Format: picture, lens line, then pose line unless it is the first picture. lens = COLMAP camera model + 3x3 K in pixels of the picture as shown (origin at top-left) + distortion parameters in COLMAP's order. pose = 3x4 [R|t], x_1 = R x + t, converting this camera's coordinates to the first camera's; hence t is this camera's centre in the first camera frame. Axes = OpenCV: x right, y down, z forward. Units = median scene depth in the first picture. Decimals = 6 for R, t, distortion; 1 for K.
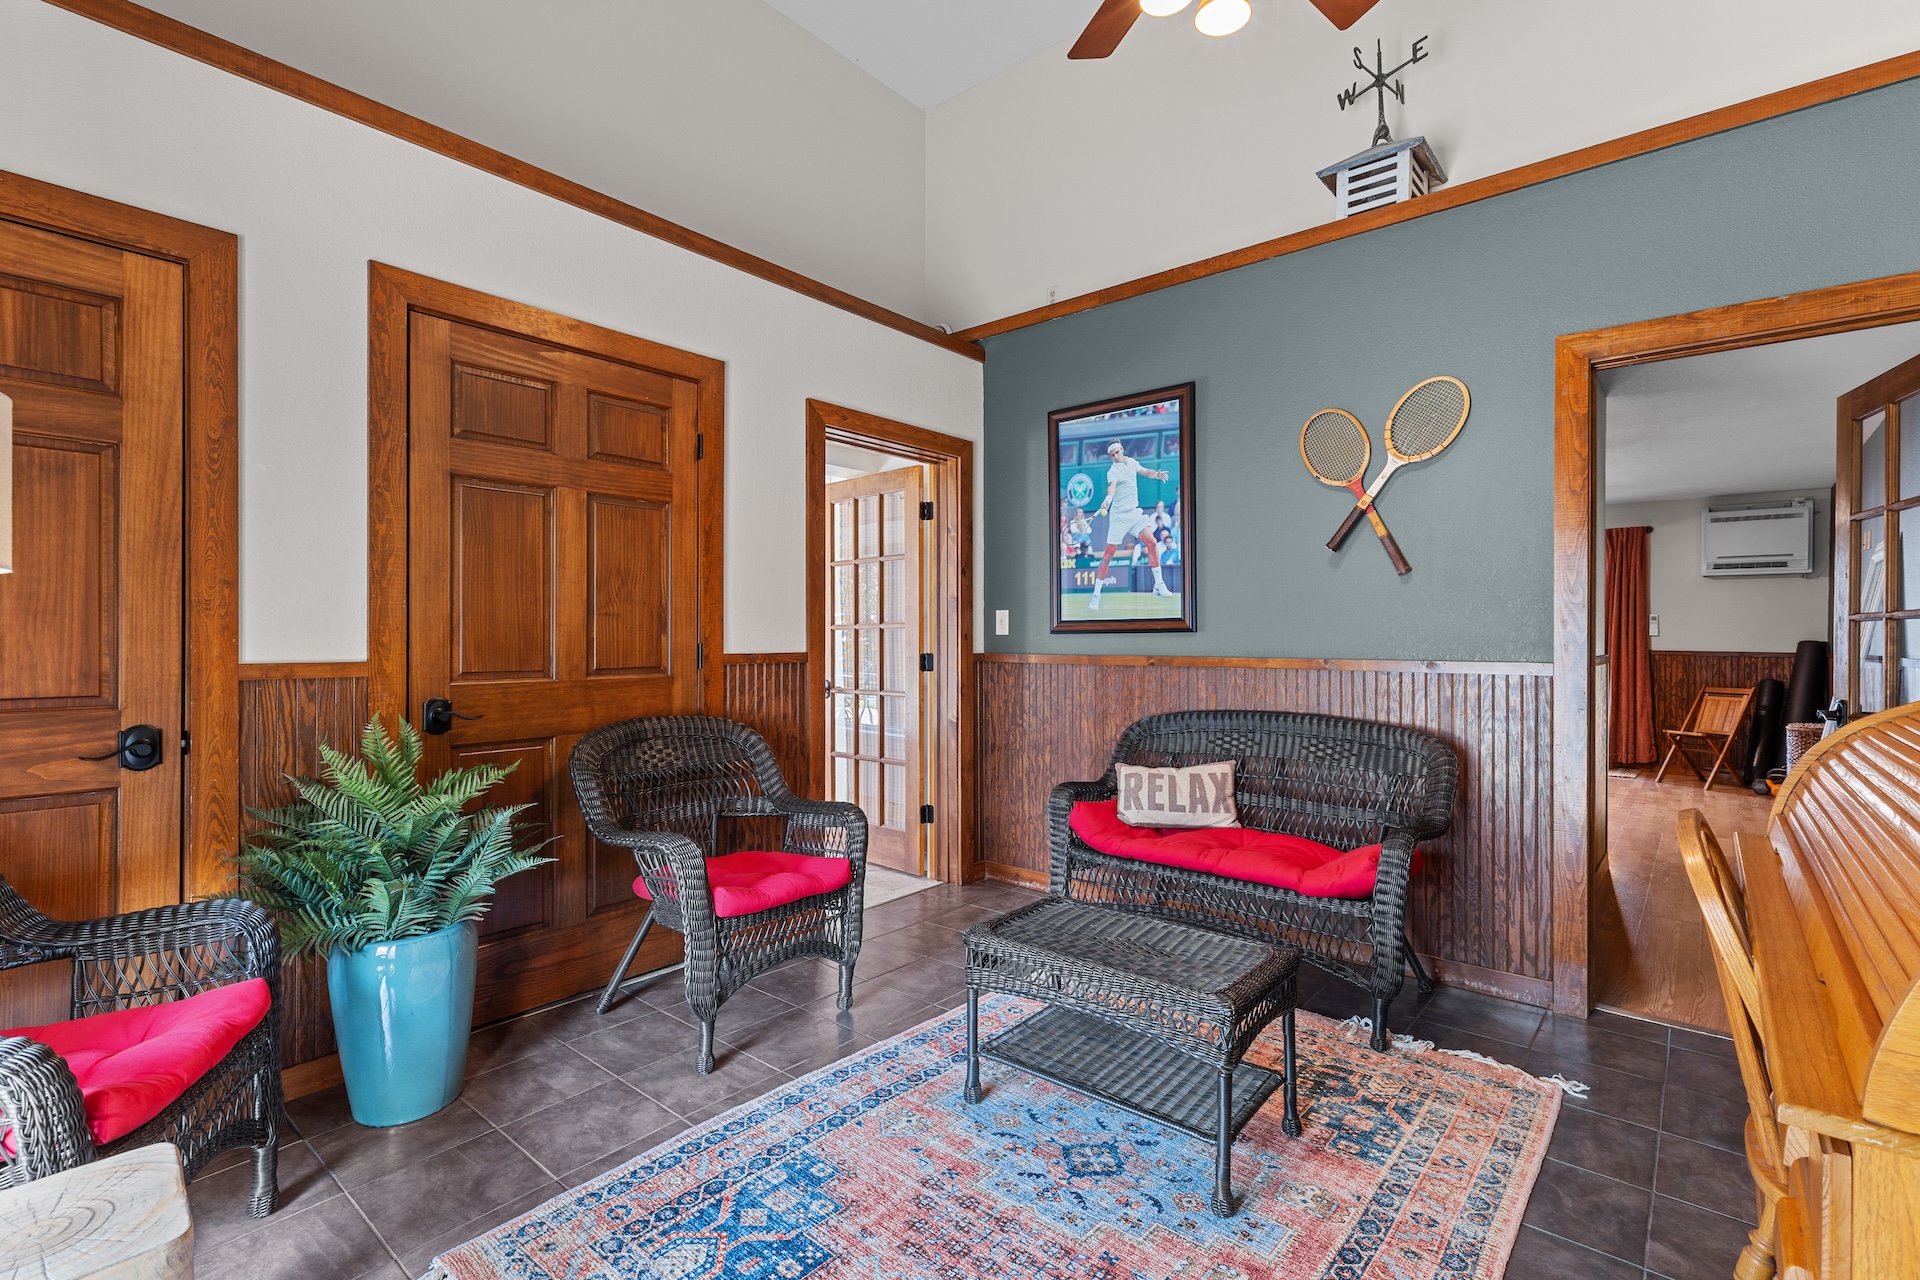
lens RADIAL K [[860.6, 0, 962.7], [0, 860.6, 648.1], [0, 0, 1]] dist [0.003329, -0.000082]
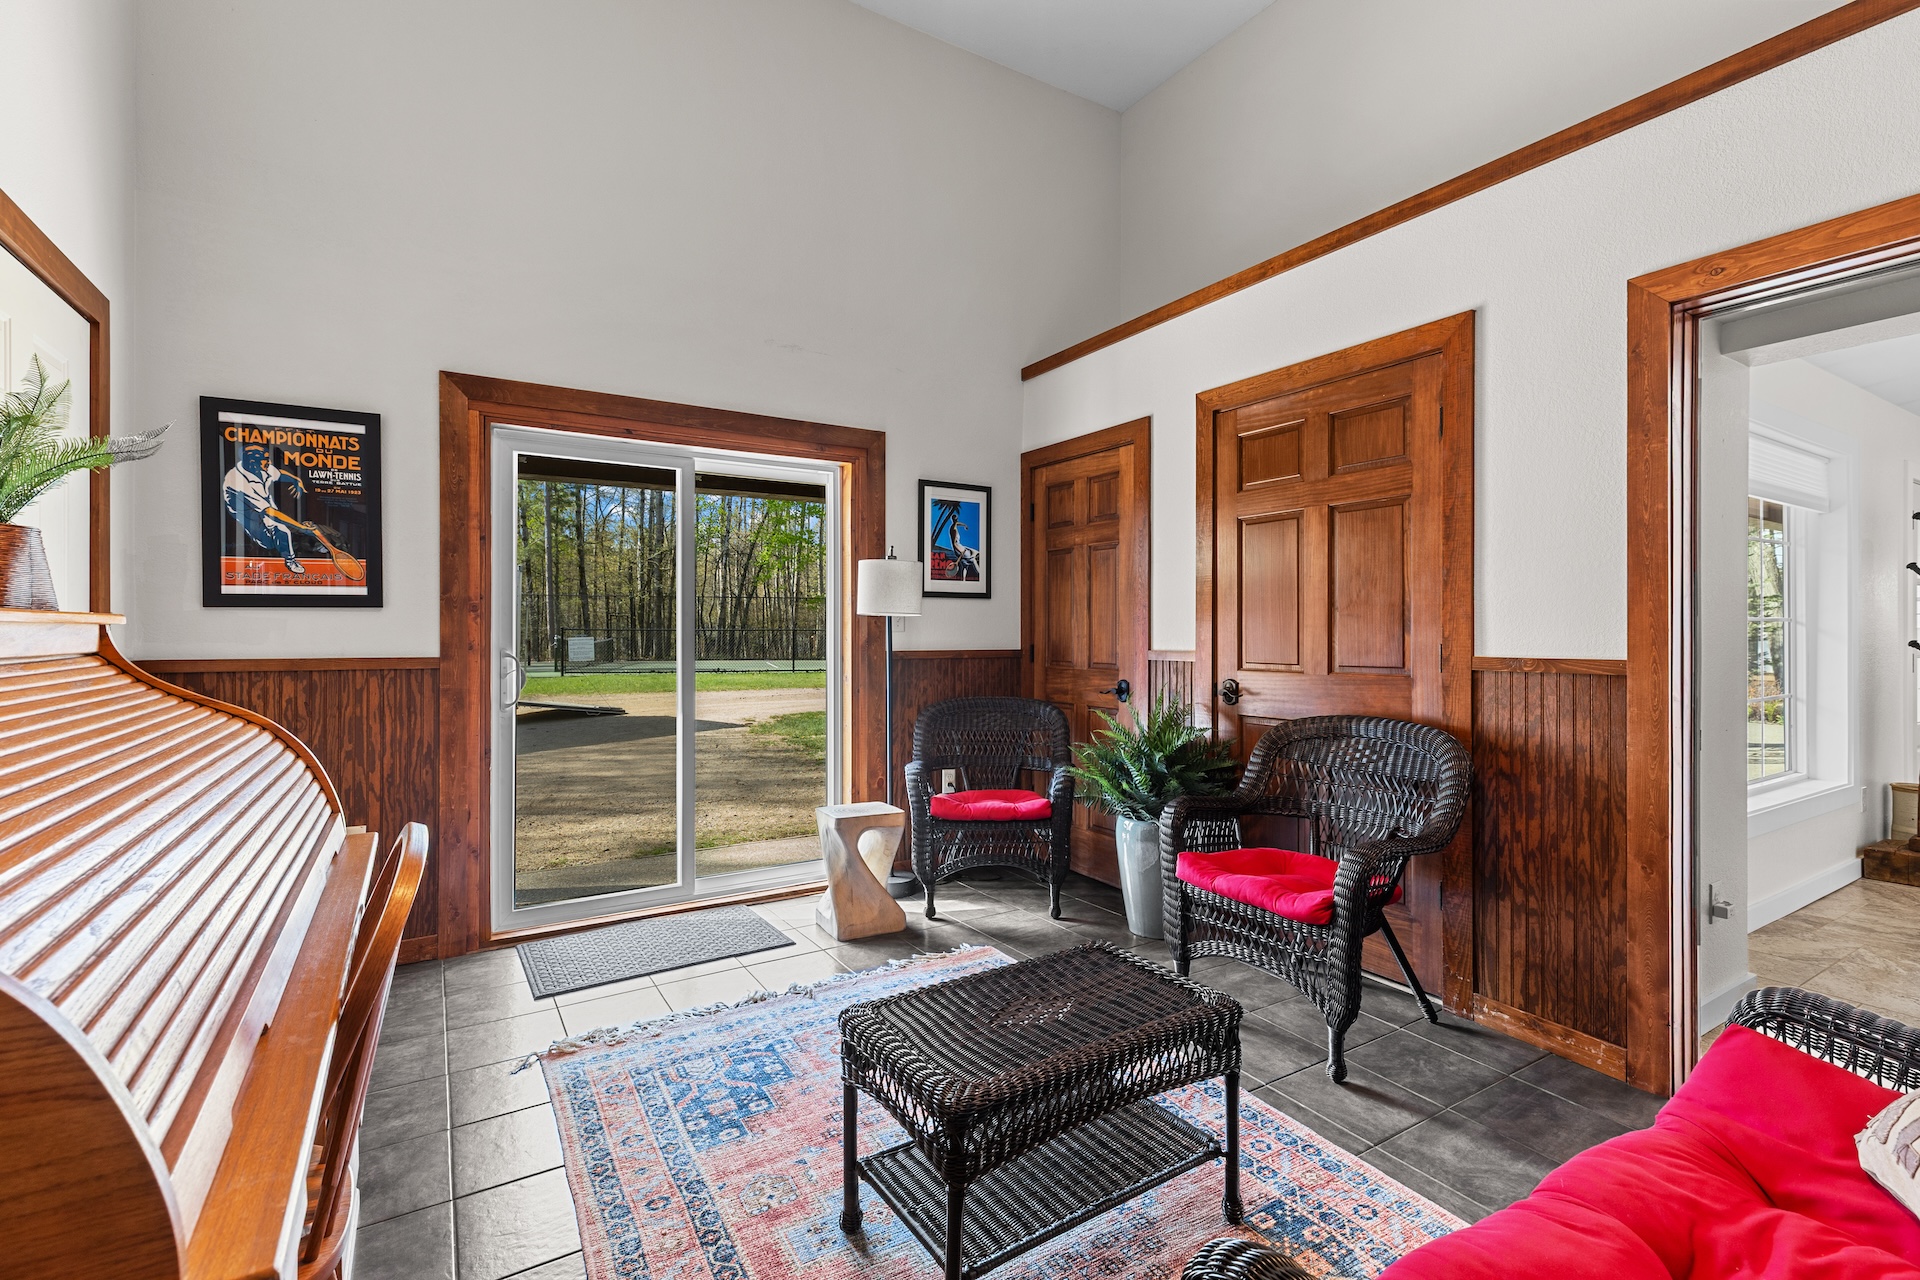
lens RADIAL K [[860.6, 0, 962.8], [0, 860.6, 627.9], [0, 0, 1]] dist [0.003329, -0.000082]
pose [[-0.300864, 0.001248, -0.953666, 0.716583], [-0.004307, 0.999987, 0.002667, -0.023283], [0.953657, 0.004910, -0.300854, 0.830295]]
